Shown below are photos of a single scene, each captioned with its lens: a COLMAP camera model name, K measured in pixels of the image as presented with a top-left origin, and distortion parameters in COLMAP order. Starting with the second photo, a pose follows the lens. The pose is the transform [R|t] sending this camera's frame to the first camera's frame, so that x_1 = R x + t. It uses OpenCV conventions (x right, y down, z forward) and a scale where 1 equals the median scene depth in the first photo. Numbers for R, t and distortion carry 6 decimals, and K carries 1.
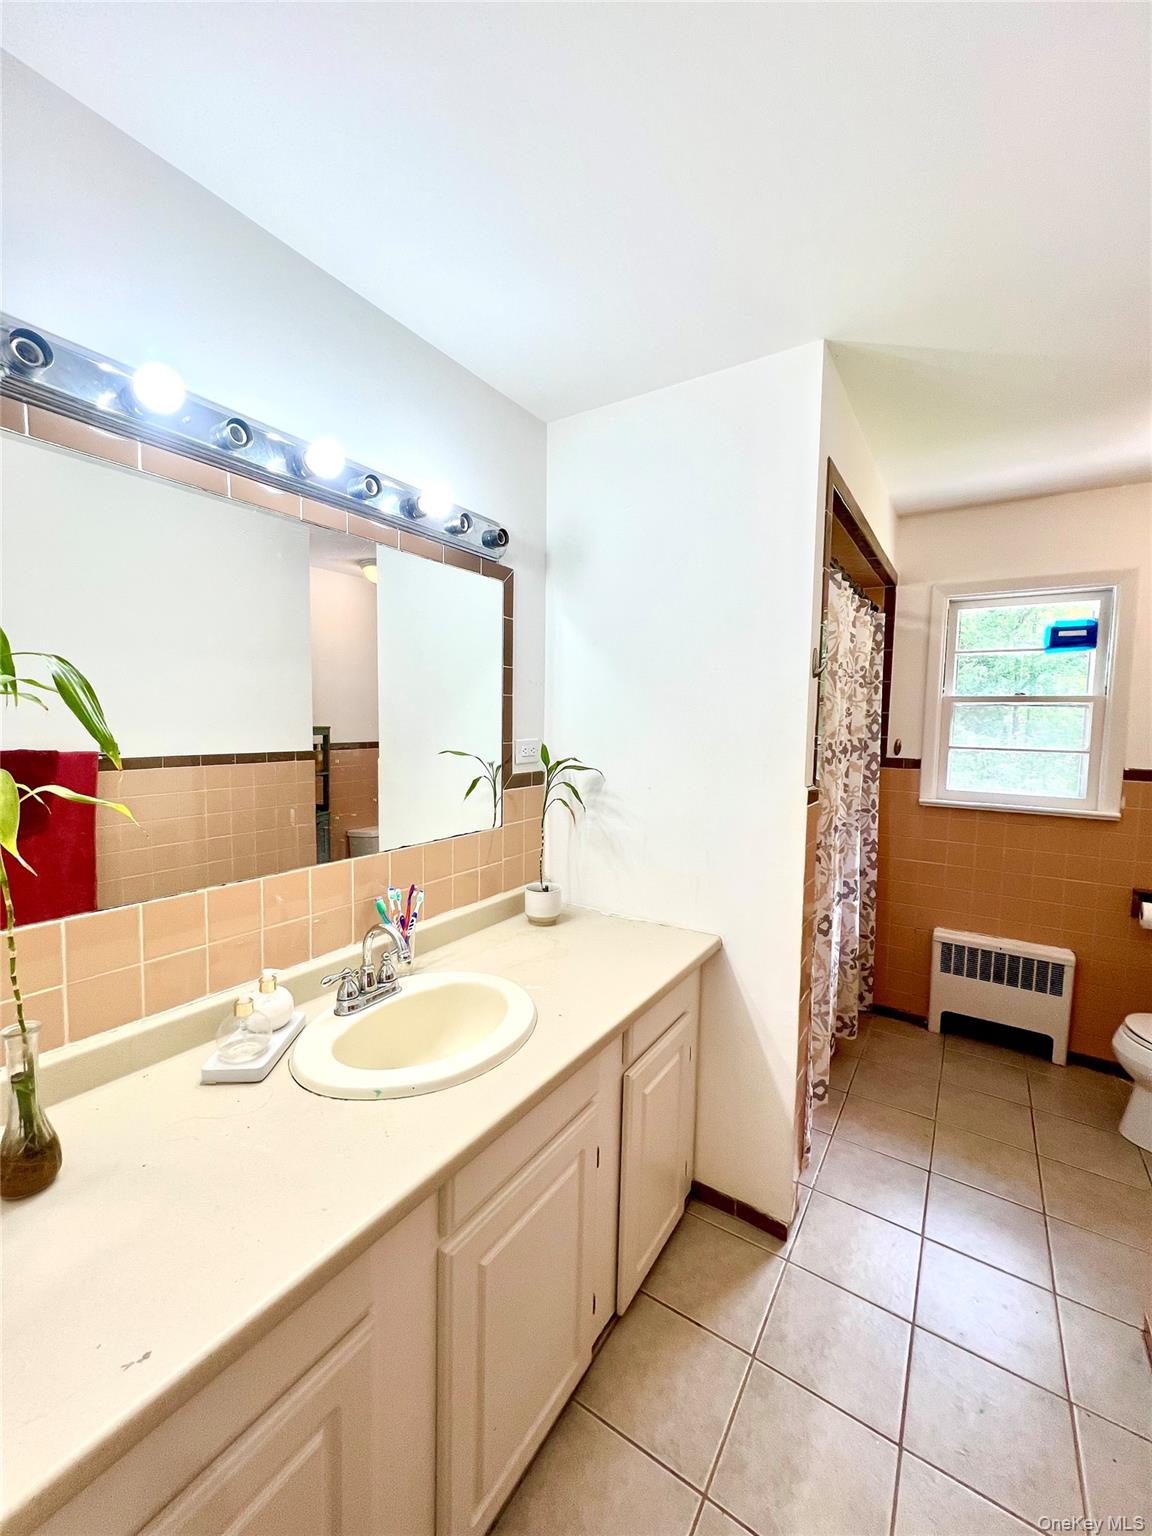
lens RADIAL K [[611.0, 0, 581.1], [0, 611.0, 764.9], [0, 0, 1]] dist [-0.000233, -0.000156]
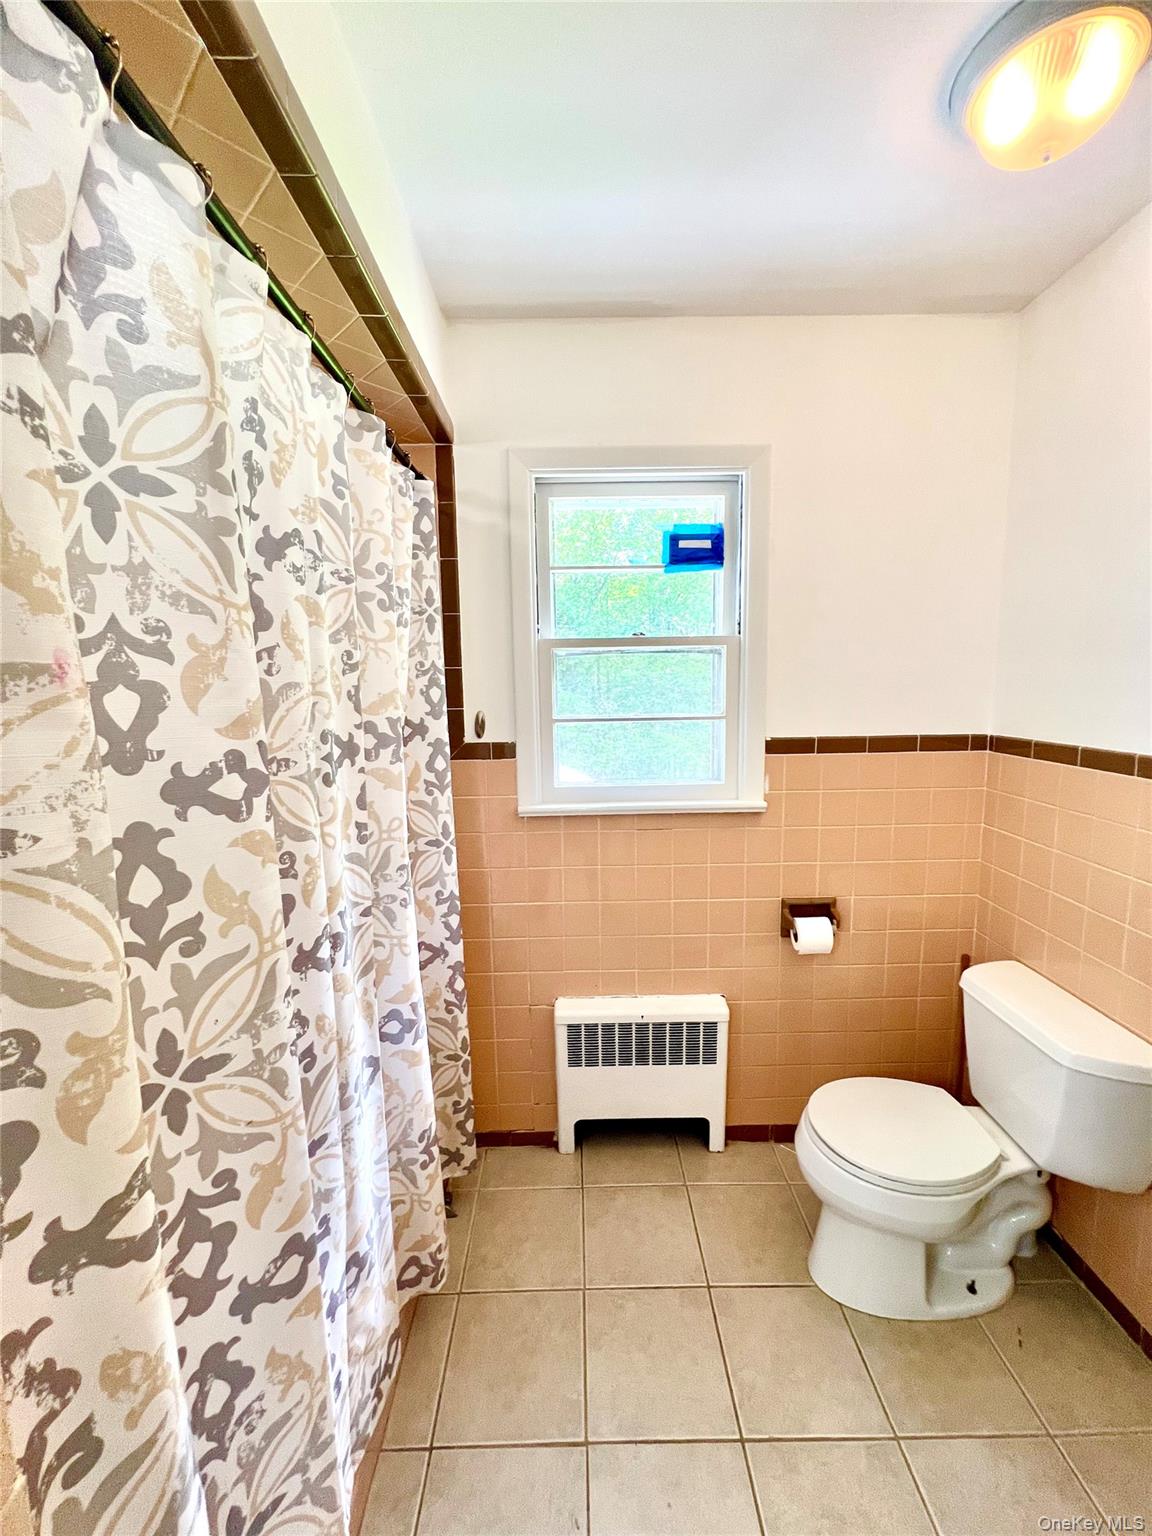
lens RADIAL K [[611.0, 0, 581.4], [0, 611.0, 766.8], [0, 0, 1]] dist [-0.000233, -0.000156]
pose [[0.830364, -0.104908, 0.547256, 0.284958], [0.074178, 0.994187, 0.078033, -0.029339], [-0.552261, -0.024201, 0.833320, 0.471097]]
